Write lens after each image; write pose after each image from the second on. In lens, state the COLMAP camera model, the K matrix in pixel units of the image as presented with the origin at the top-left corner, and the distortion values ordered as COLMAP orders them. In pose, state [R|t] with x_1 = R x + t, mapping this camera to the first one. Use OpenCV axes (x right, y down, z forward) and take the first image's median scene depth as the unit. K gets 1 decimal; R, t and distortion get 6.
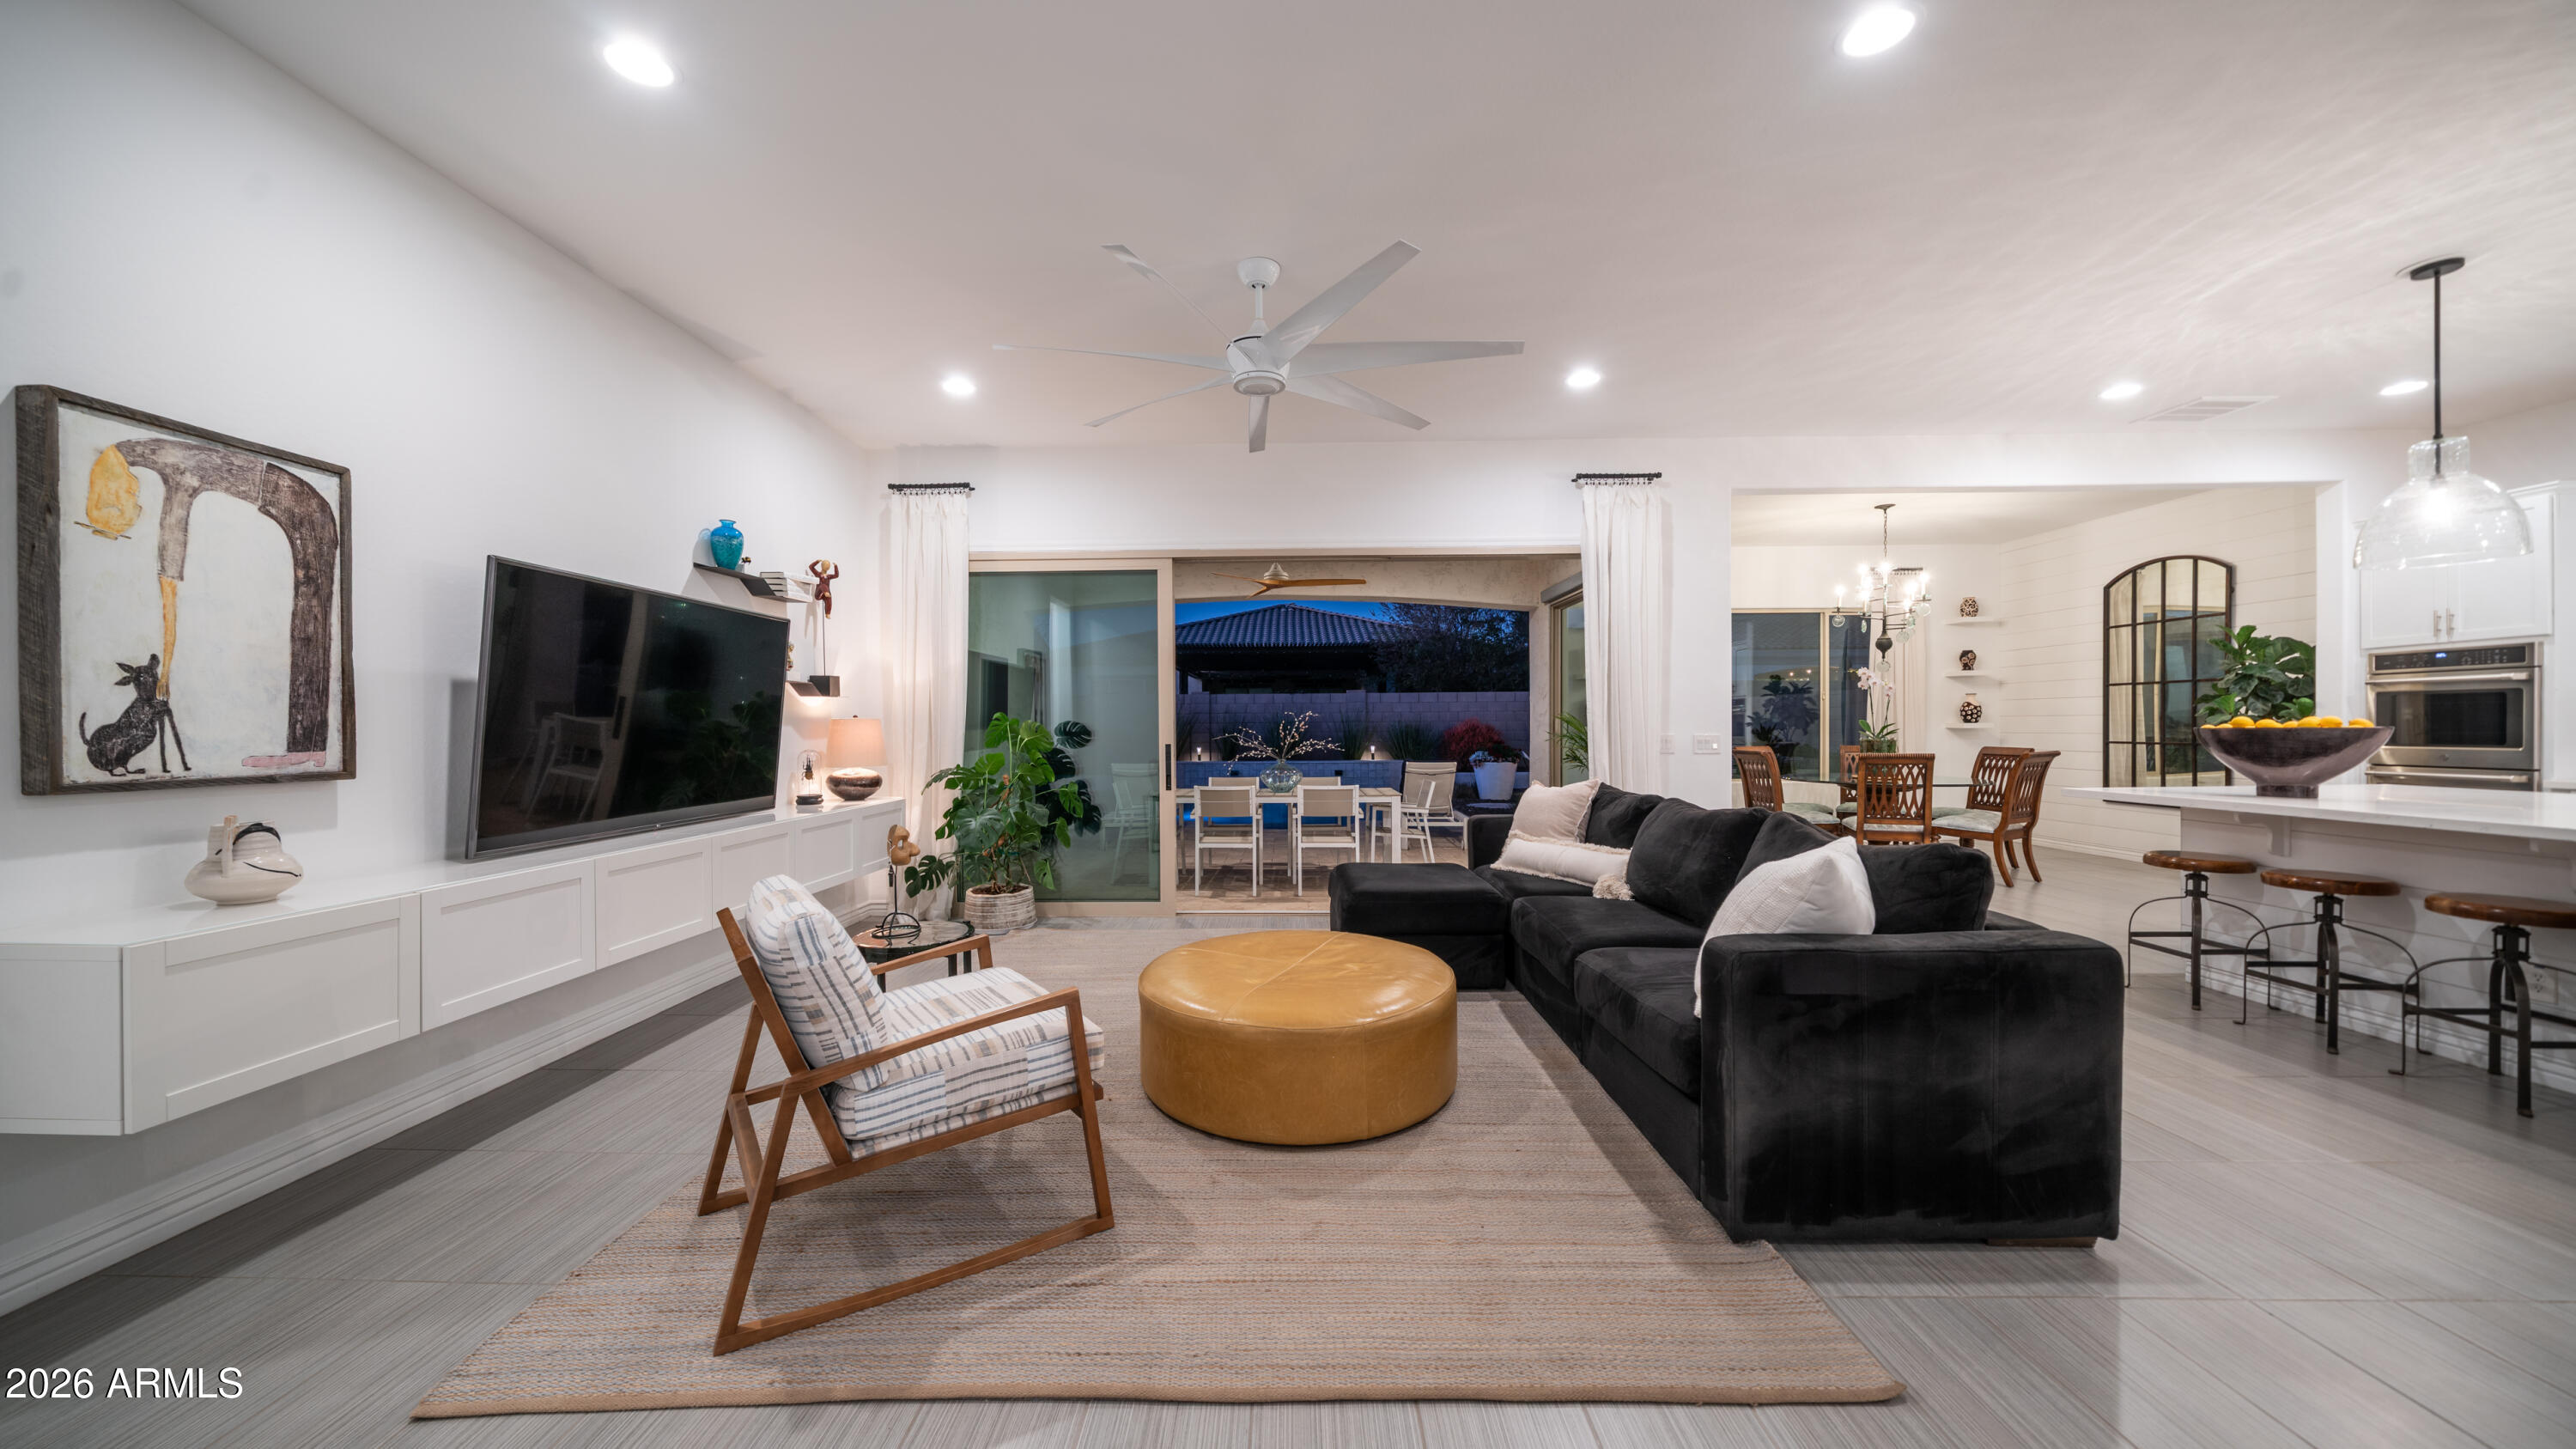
lens RADIAL K [[880.8, 0, 1280.9], [0, 880.8, 728.1], [0, 0, 1]] dist [-0.007410, 0.000015]
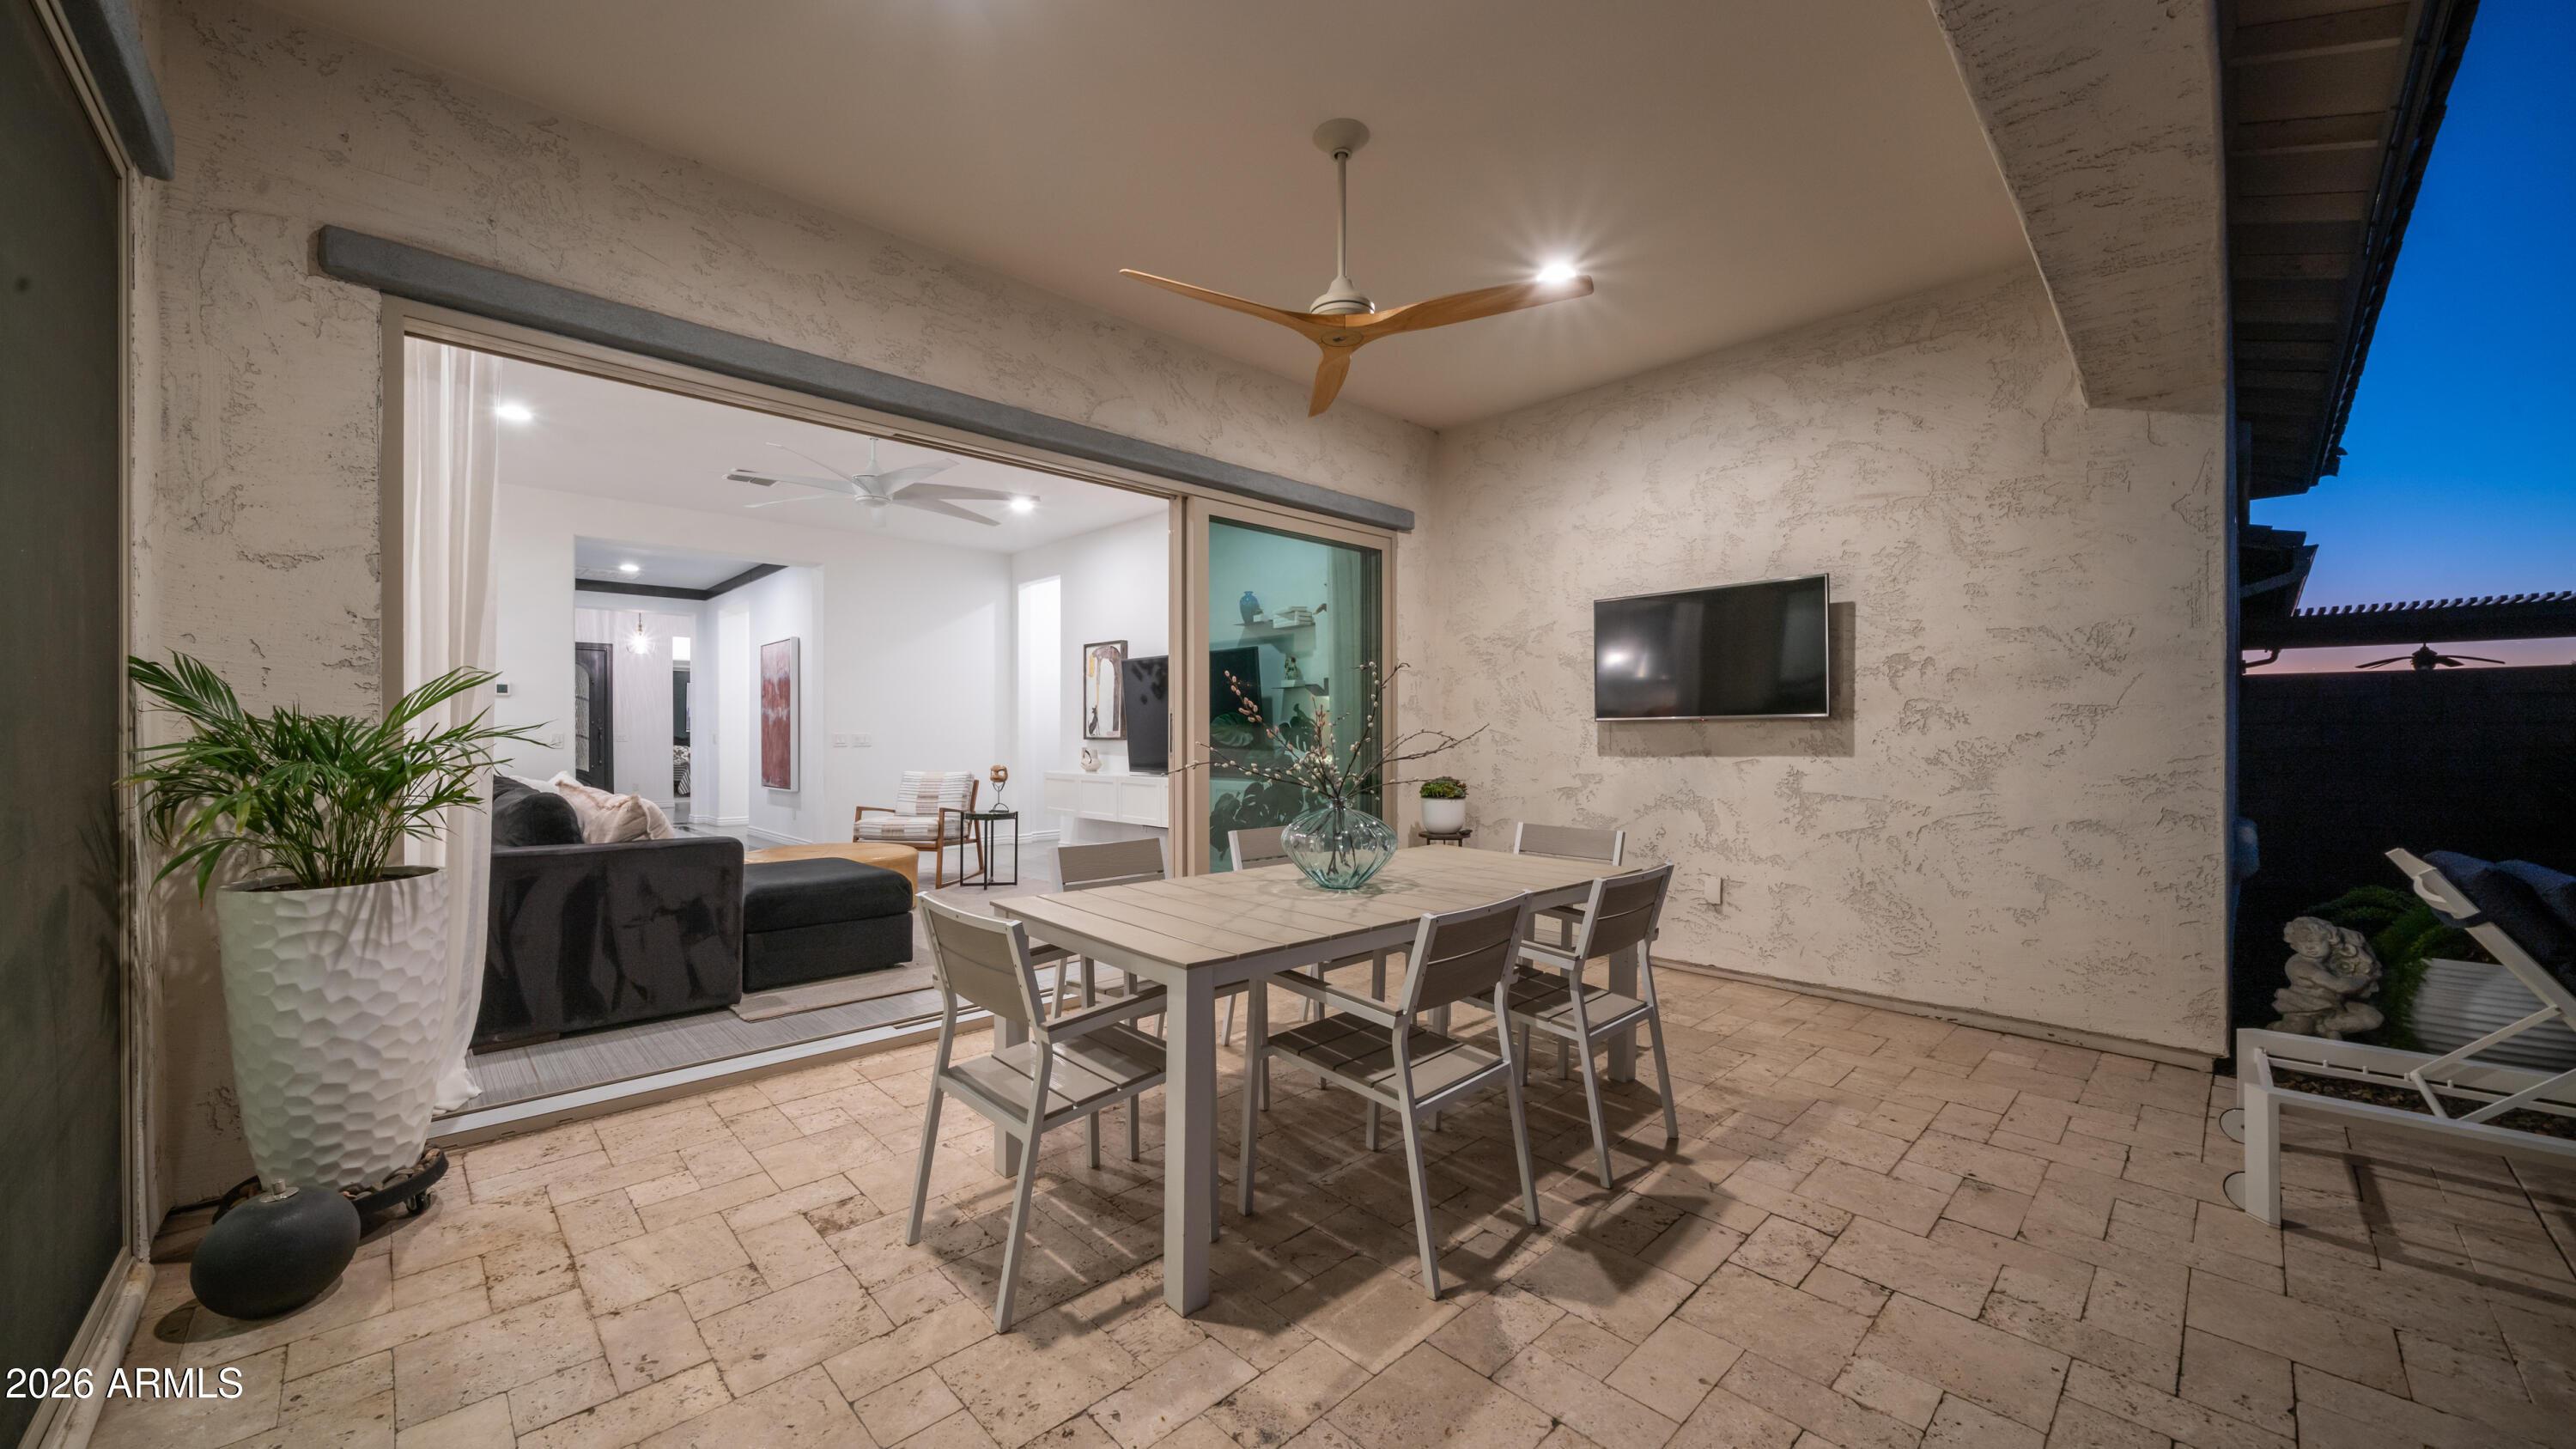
lens RADIAL K [[938.8, 0, 1272.6], [0, 938.8, 729.9], [0, 0, 1]] dist [-0.006186, -0.000112]
pose [[-0.714266, 0.004335, -0.699861, 0.116389], [0.003619, 0.999990, 0.002500, 0.002253], [0.699865, -0.000747, -0.714274, 0.492795]]
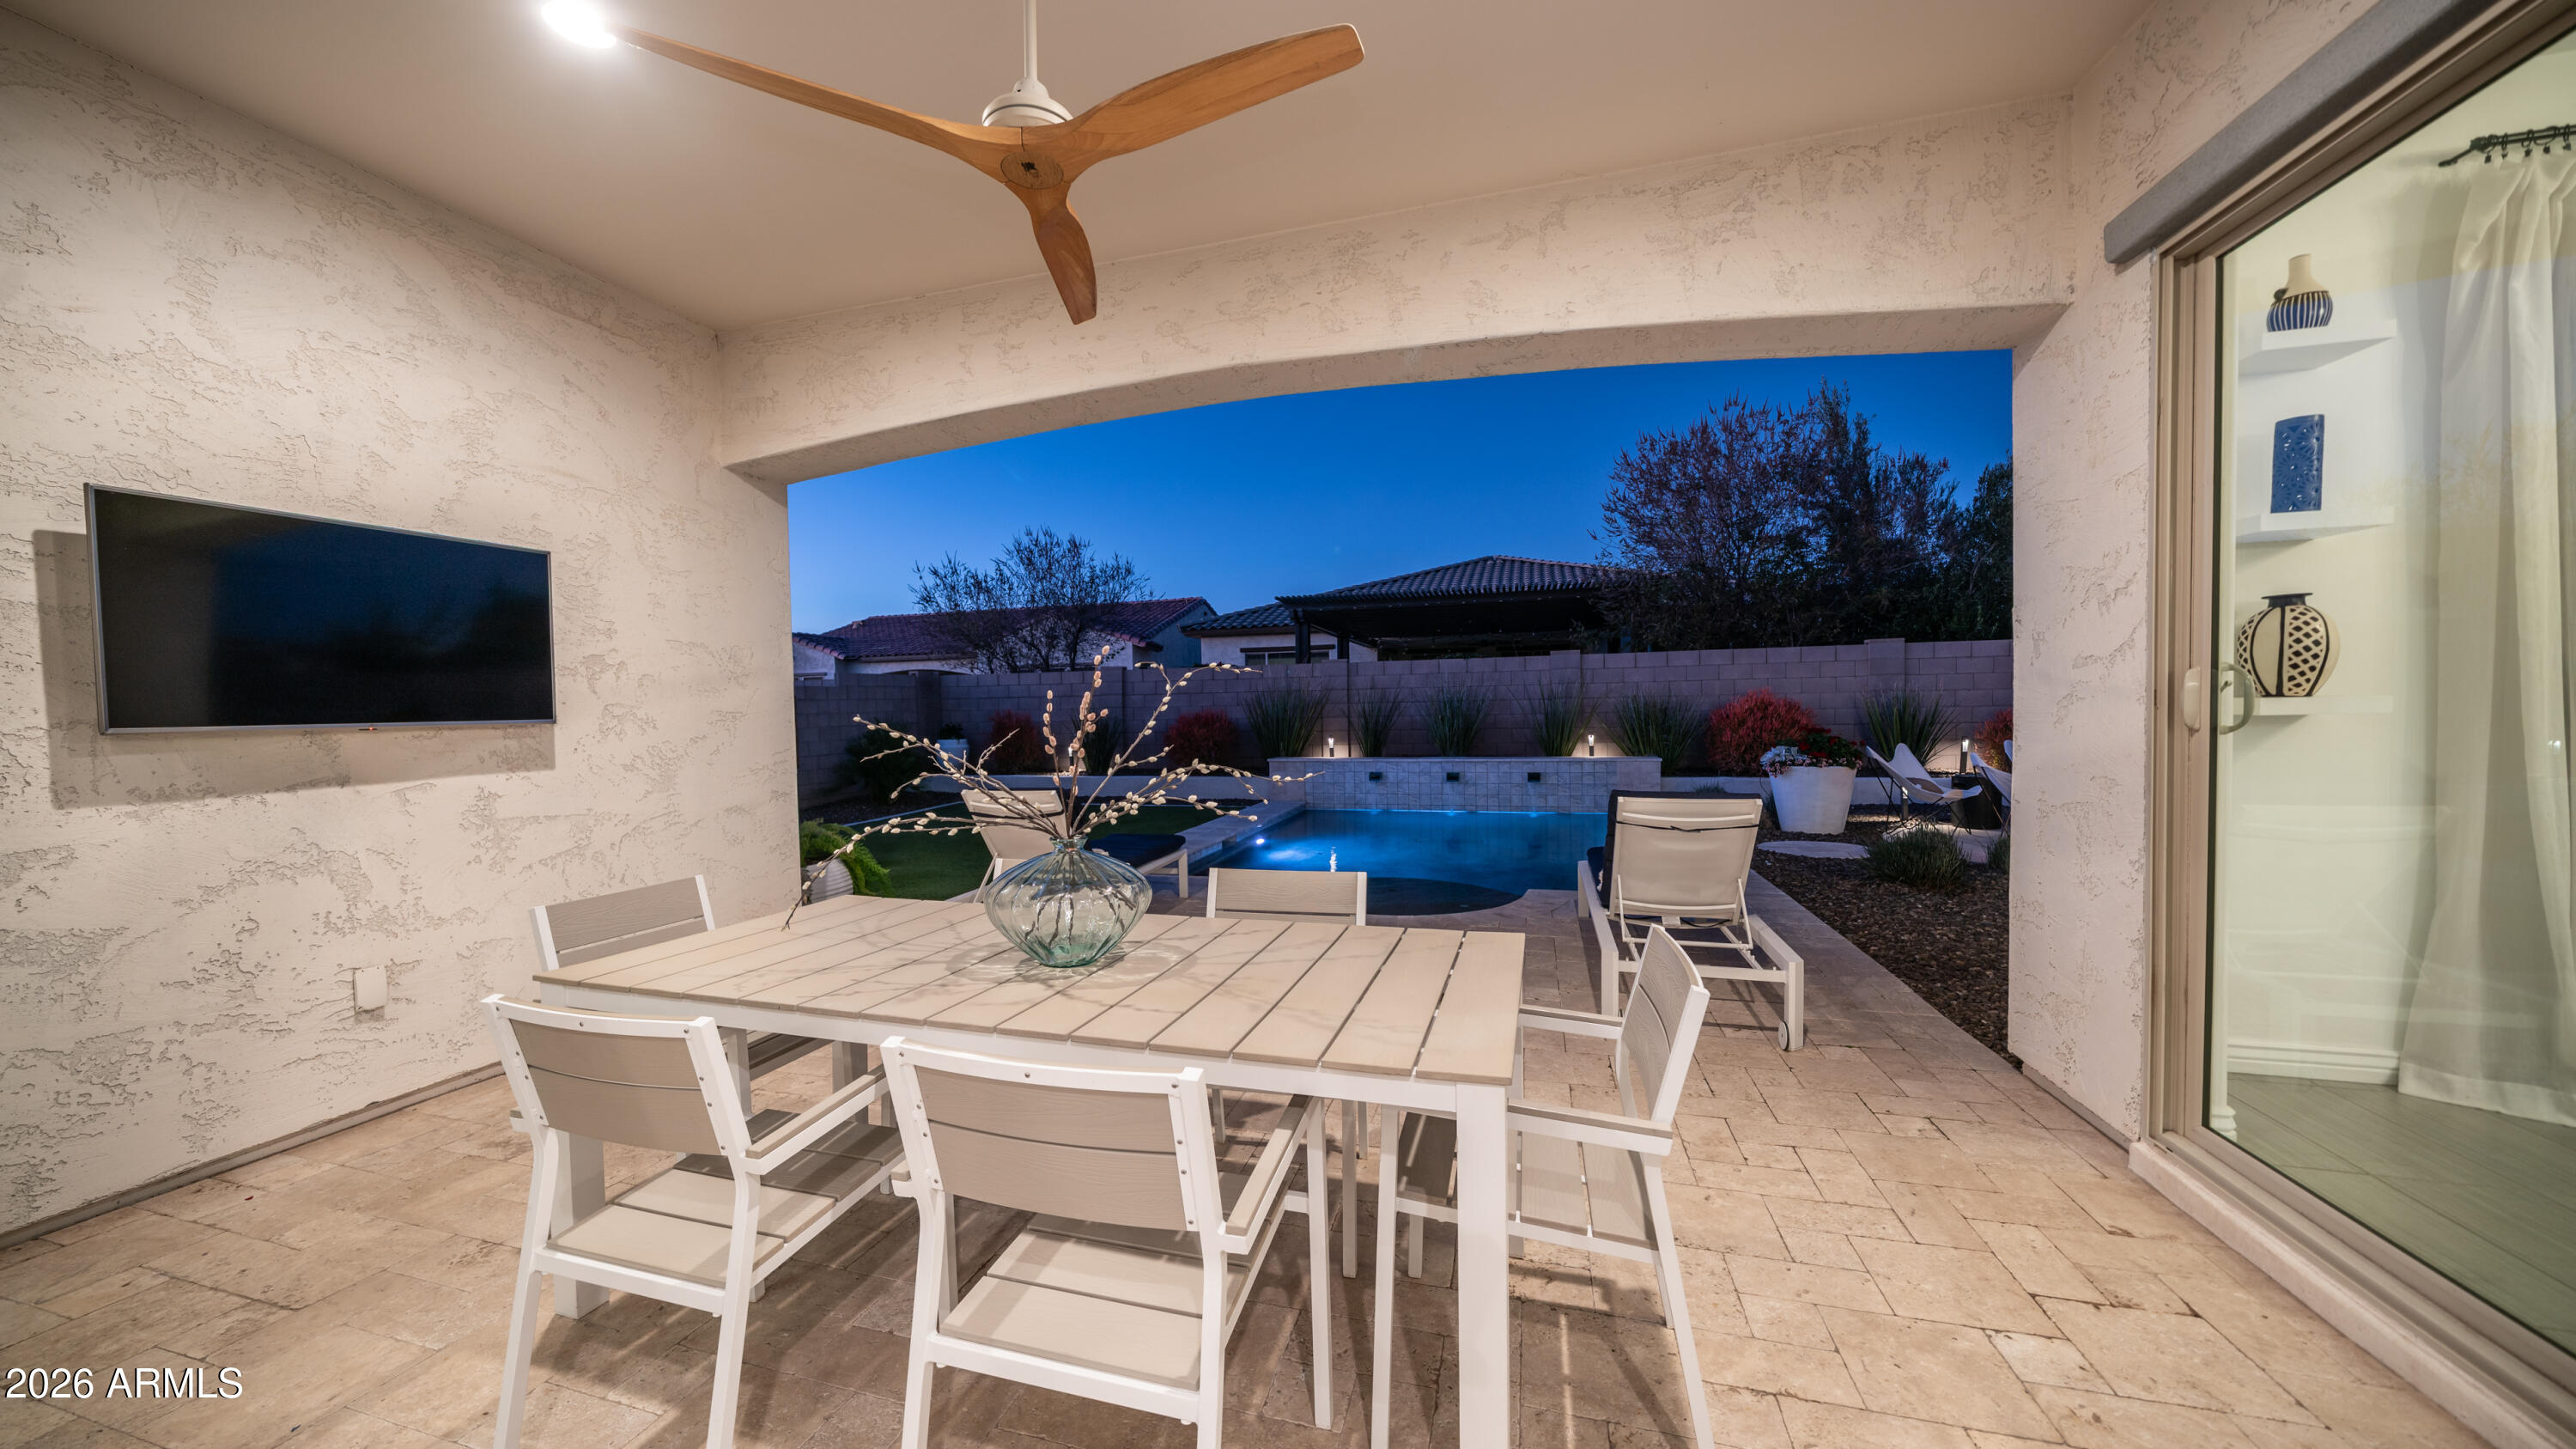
lens RADIAL K [[880.8, 0, 1262.3], [0, 880.8, 725.8], [0, 0, 1]] dist [-0.007410, 0.000015]
pose [[0.959953, -0.005811, -0.280102, 0.052376], [0.011106, 0.999788, 0.017320, -0.000642], [0.279942, -0.019737, 0.959814, 0.300855]]
